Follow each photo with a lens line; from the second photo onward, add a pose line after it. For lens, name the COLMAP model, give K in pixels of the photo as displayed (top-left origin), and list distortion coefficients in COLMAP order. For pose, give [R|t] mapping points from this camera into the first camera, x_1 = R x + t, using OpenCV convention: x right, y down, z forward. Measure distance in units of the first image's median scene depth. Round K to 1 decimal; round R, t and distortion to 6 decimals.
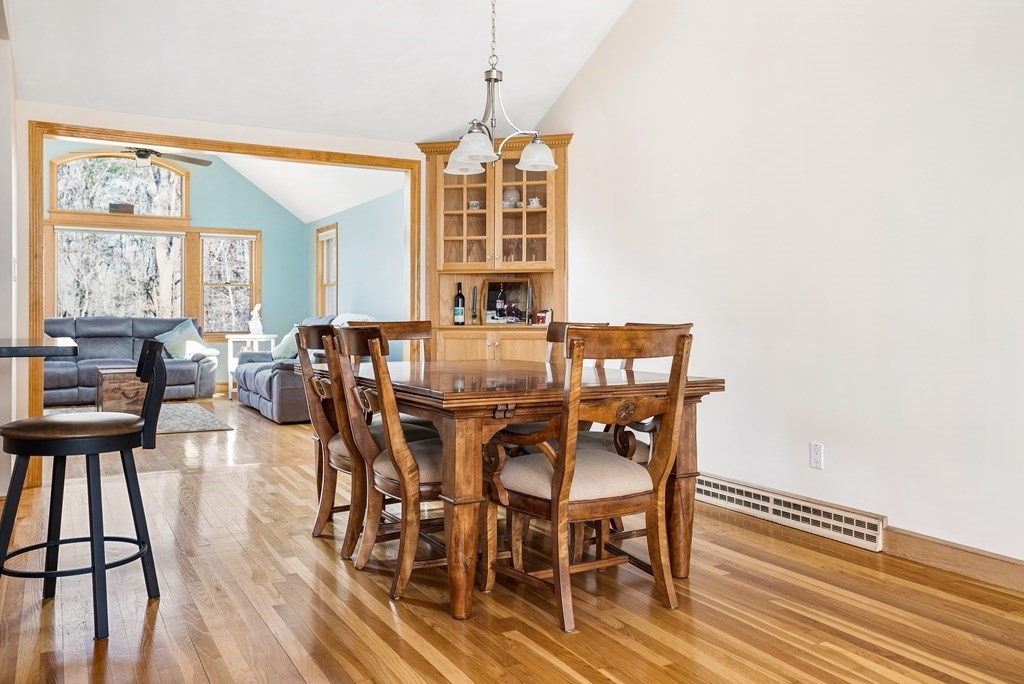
lens RADIAL K [[844.3, 0, 525.0], [0, 844.3, 319.6], [0, 0, 1]] dist [0.005637, 0.009324]
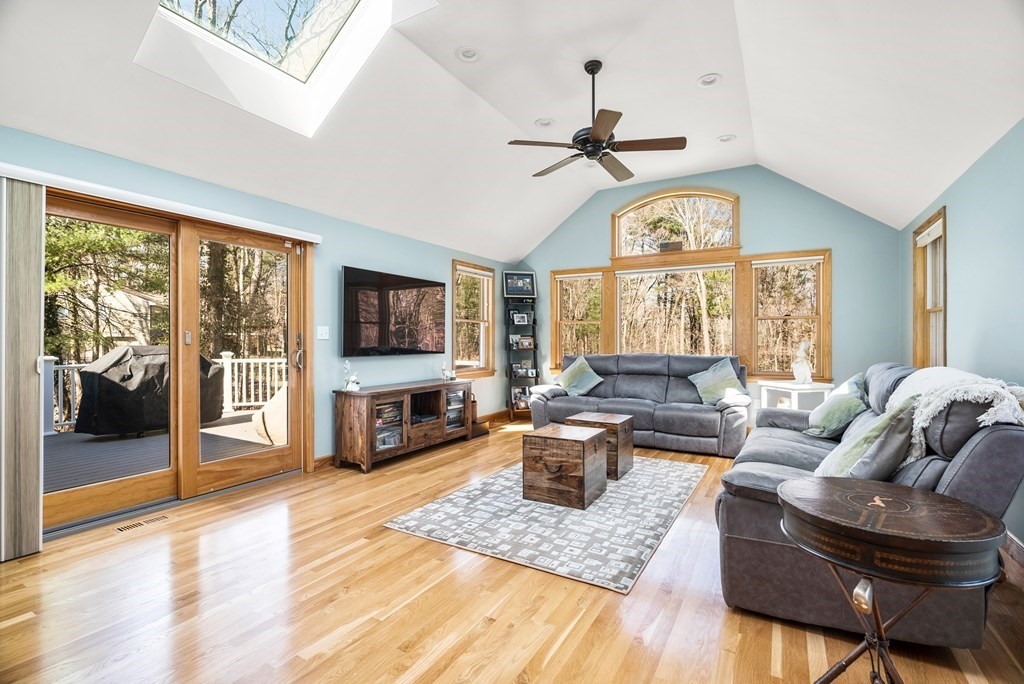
lens RADIAL K [[471.7, 0, 524.5], [0, 471.7, 340.5], [0, 0, 1]] dist [-0.015654, 0.005042]
pose [[0.528120, -0.003181, -0.849164, -0.160353], [-0.002869, 0.999981, -0.005531, -0.025738], [0.849165, 0.005357, 0.528100, 0.948225]]
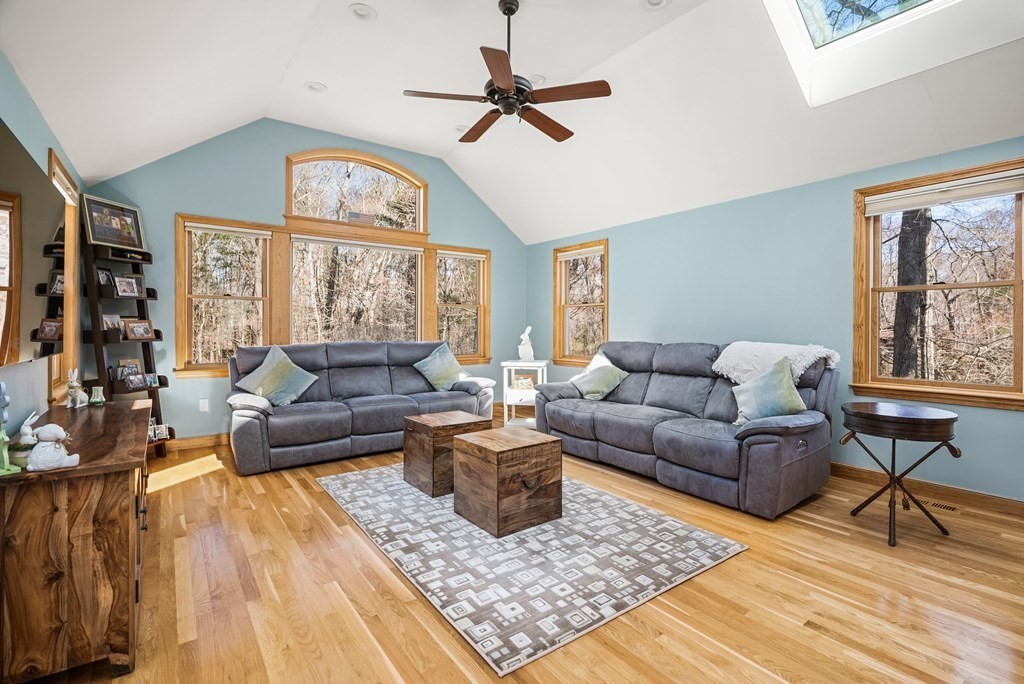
lens RADIAL K [[471.7, 0, 516.3], [0, 471.7, 333.8], [0, 0, 1]] dist [-0.015654, 0.005042]
pose [[0.990949, -0.001897, 0.134229, -0.652593], [0.000191, 0.999919, 0.012721, -0.028062], [-0.134242, -0.012580, 0.990869, 0.833001]]
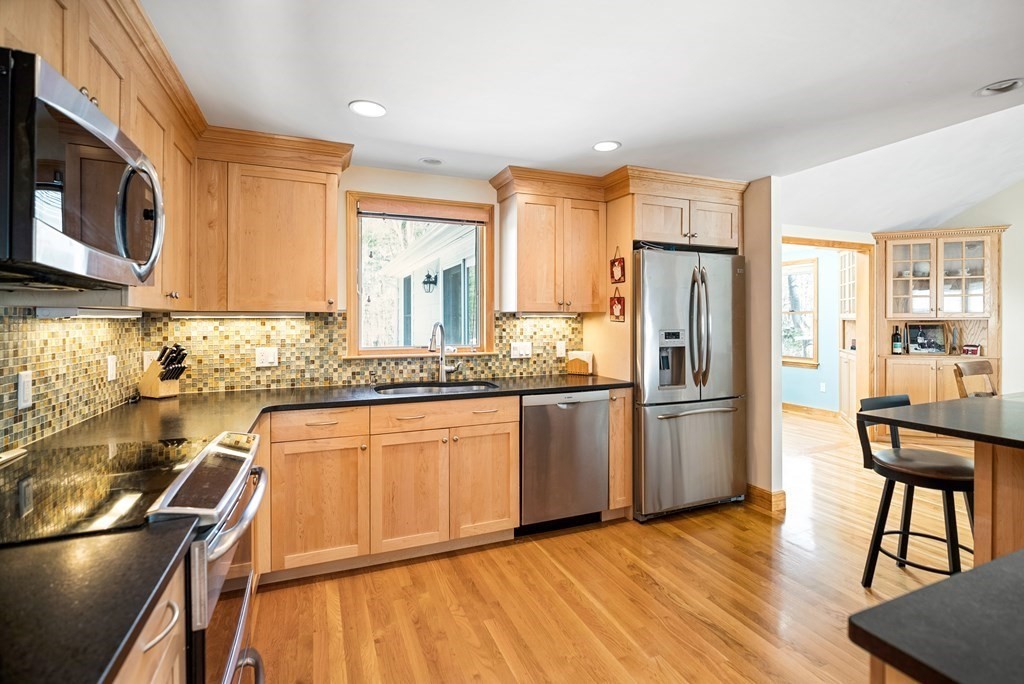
lens RADIAL K [[471.7, 0, 517.8], [0, 471.7, 318.3], [0, 0, 1]] dist [-0.015654, 0.005042]
pose [[0.993631, -0.007857, -0.112413, -0.638391], [0.006977, 0.999942, -0.008217, -0.053985], [0.112471, 0.007380, 0.993628, 0.108539]]
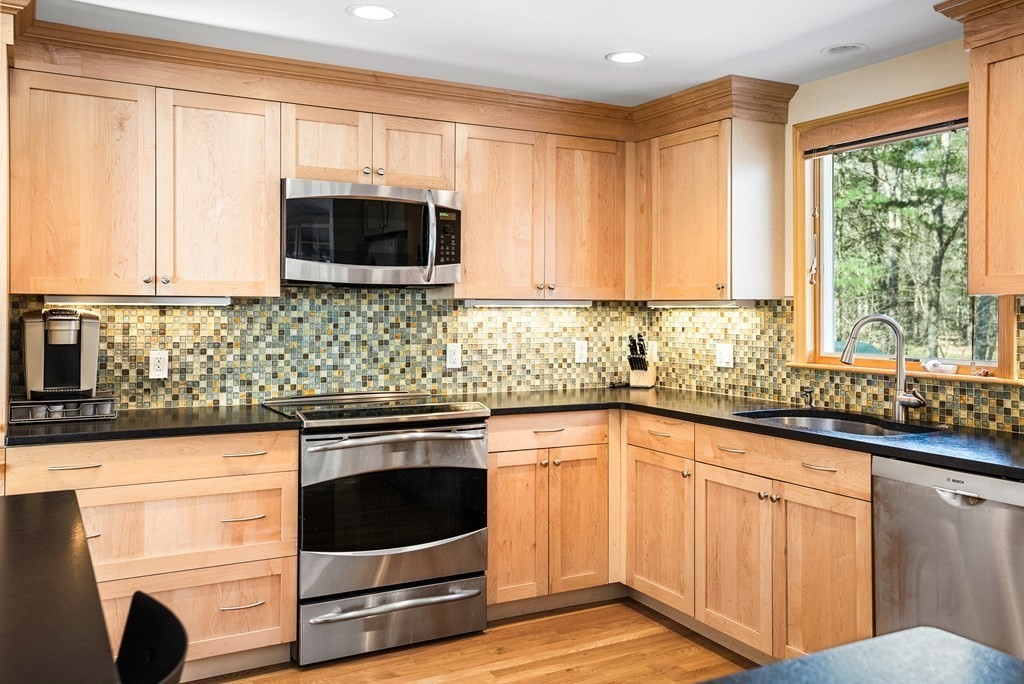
lens RADIAL K [[869.5, 0, 524.4], [0, 869.5, 308.1], [0, 0, 1]] dist [0.004857, 0.023817]
pose [[0.001786, -0.006315, -0.999978, -0.252467], [-0.009034, 0.999939, -0.006331, -0.053282], [0.999958, 0.009045, 0.001729, 0.374975]]
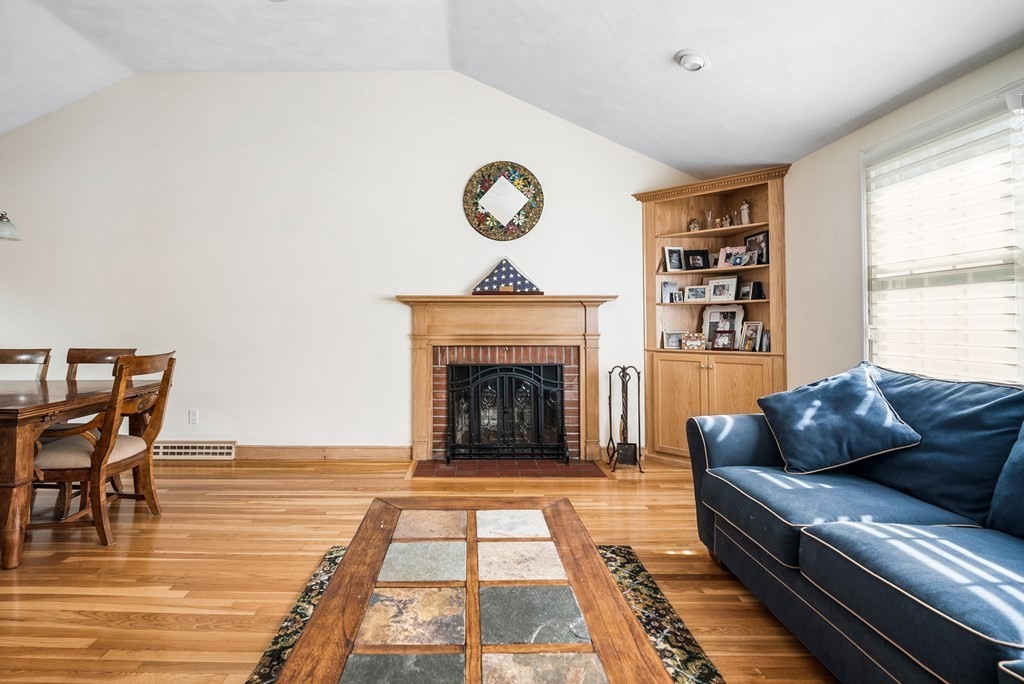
lens RADIAL K [[499.4, 0, 480.9], [0, 499.4, 314.3], [0, 0, 1]] dist [-0.004696, 0.002312]
pose [[0.485761, 0.014676, 0.873968, -0.185261], [0.005365, 0.999790, -0.019771, -0.021981], [-0.874075, 0.014293, 0.485581, -0.042963]]
